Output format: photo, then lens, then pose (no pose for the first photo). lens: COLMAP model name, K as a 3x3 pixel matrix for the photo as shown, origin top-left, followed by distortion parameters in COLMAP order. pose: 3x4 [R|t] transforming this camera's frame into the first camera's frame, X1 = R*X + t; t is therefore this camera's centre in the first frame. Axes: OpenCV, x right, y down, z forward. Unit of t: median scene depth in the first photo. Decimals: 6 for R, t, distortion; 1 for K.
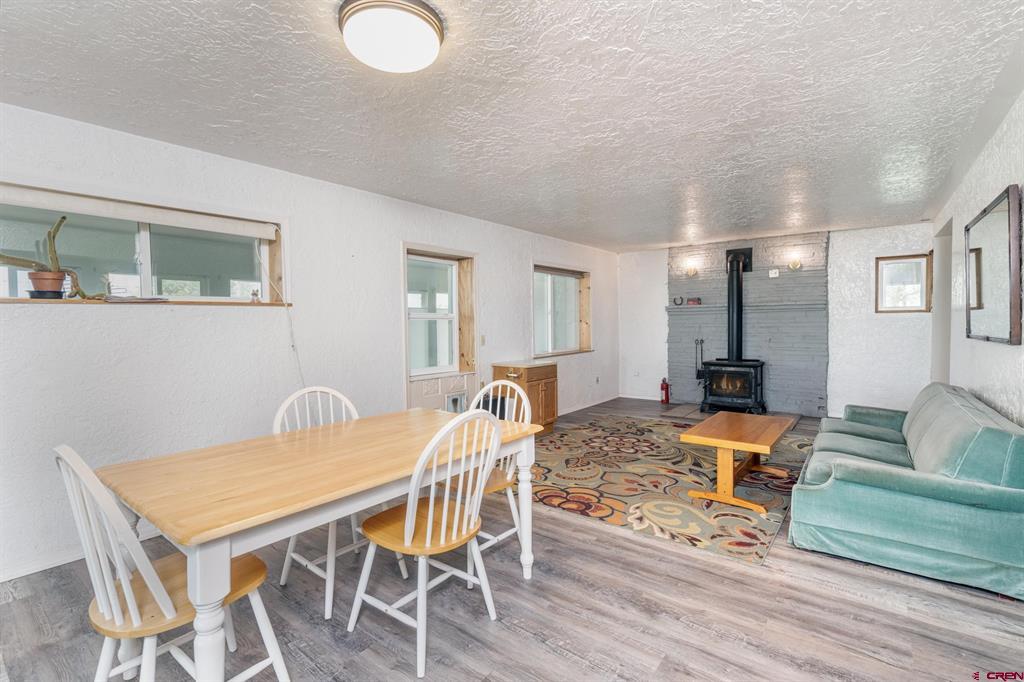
lens RADIAL K [[469.1, 0, 506.6], [0, 469.1, 334.8], [0, 0, 1]] dist [-0.004222, -0.000610]
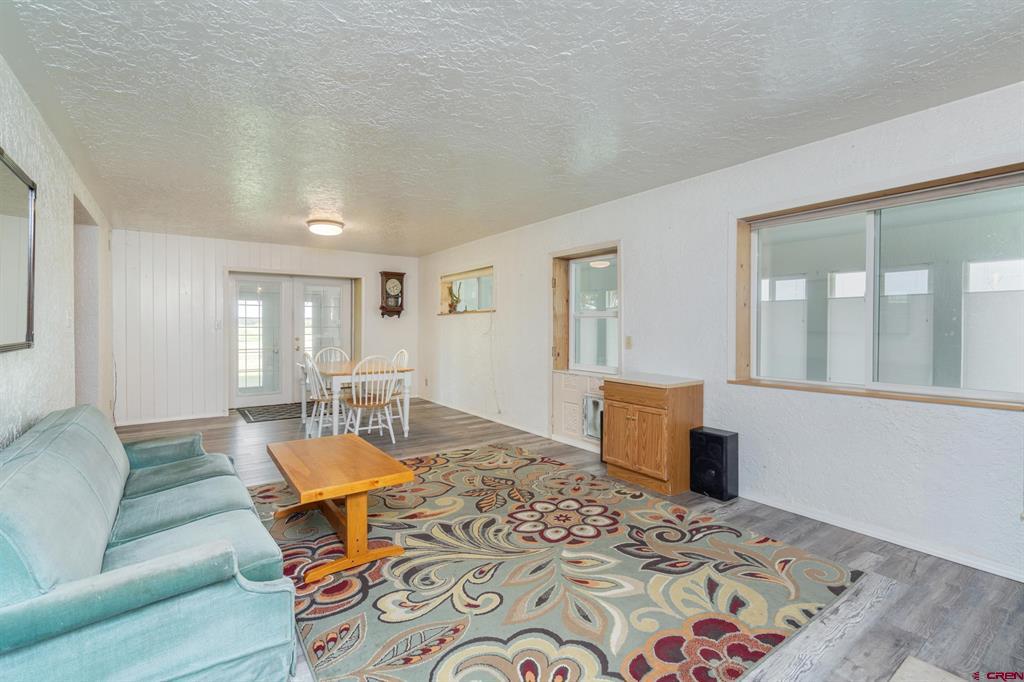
lens RADIAL K [[469.1, 0, 506.8], [0, 469.1, 332.6], [0, 0, 1]] dist [-0.004222, -0.000610]
pose [[-0.286776, 0.032474, -0.957447, 0.976612], [-0.015728, 0.999131, 0.038598, -0.042751], [0.957869, 0.026128, -0.286016, 1.258447]]
